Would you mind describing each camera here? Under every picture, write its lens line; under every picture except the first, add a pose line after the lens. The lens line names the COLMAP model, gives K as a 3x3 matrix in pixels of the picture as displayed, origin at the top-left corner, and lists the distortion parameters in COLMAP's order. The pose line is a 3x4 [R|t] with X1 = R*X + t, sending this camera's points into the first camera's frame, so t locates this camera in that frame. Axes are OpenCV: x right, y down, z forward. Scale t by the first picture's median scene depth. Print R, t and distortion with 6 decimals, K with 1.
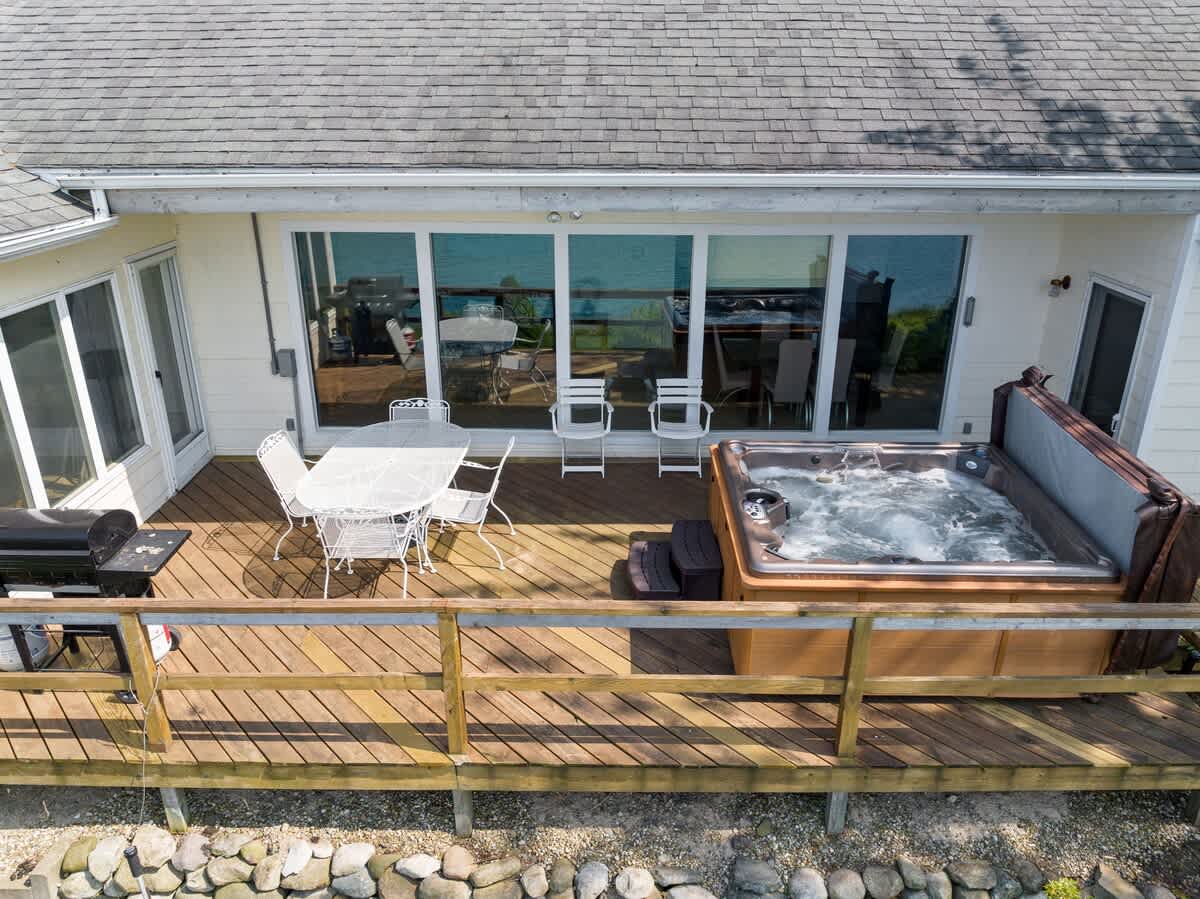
lens RADIAL K [[873.7, 0, 600.0], [0, 873.7, 449.5], [0, 0, 1]] dist [-0.005842, -0.001673]
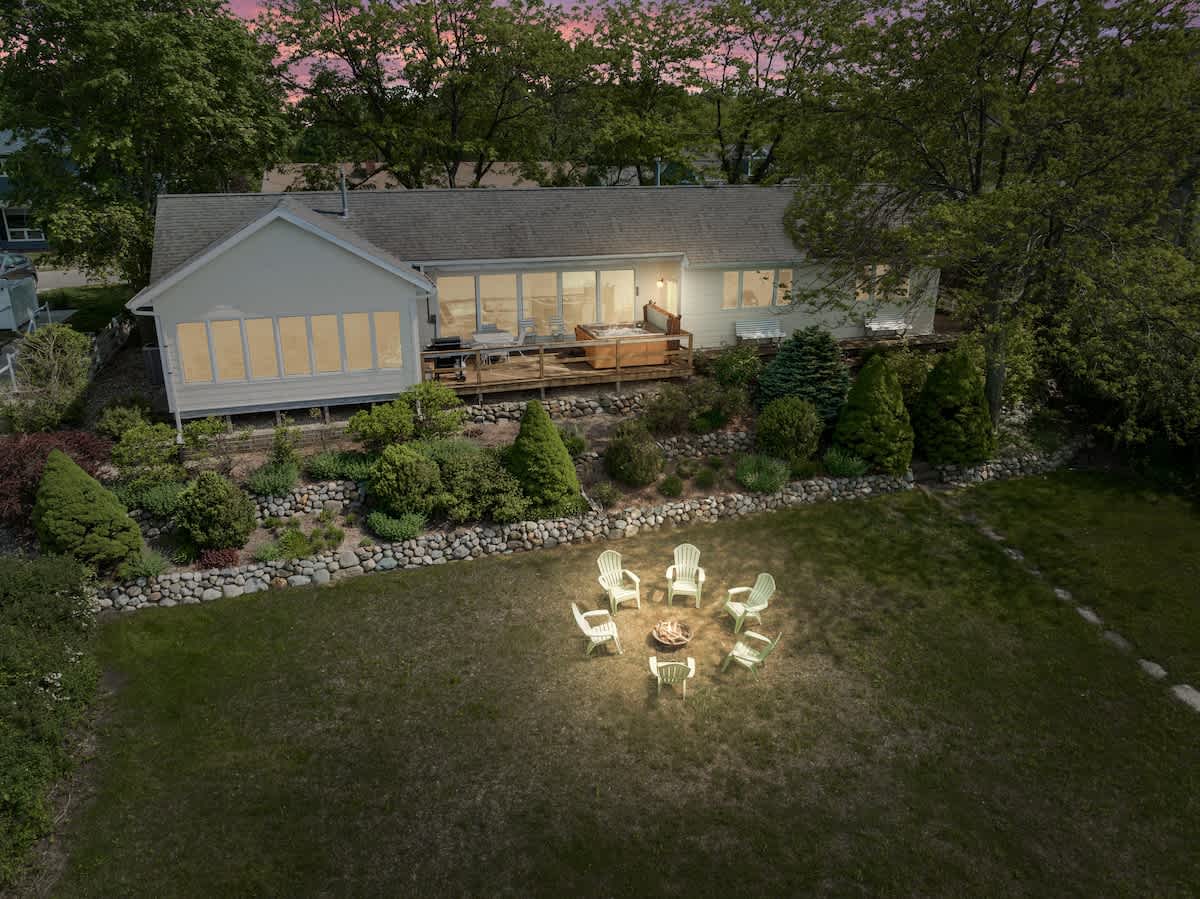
lens RADIAL K [[873.7, 0, 600.0], [0, 873.7, 449.5], [0, 0, 1]] dist [-0.005842, -0.001673]
pose [[0.948726, -0.100541, 0.299685, -1.032030], [0.119125, 0.991888, -0.044352, 0.757983], [-0.292795, 0.077778, 0.953007, -2.796464]]
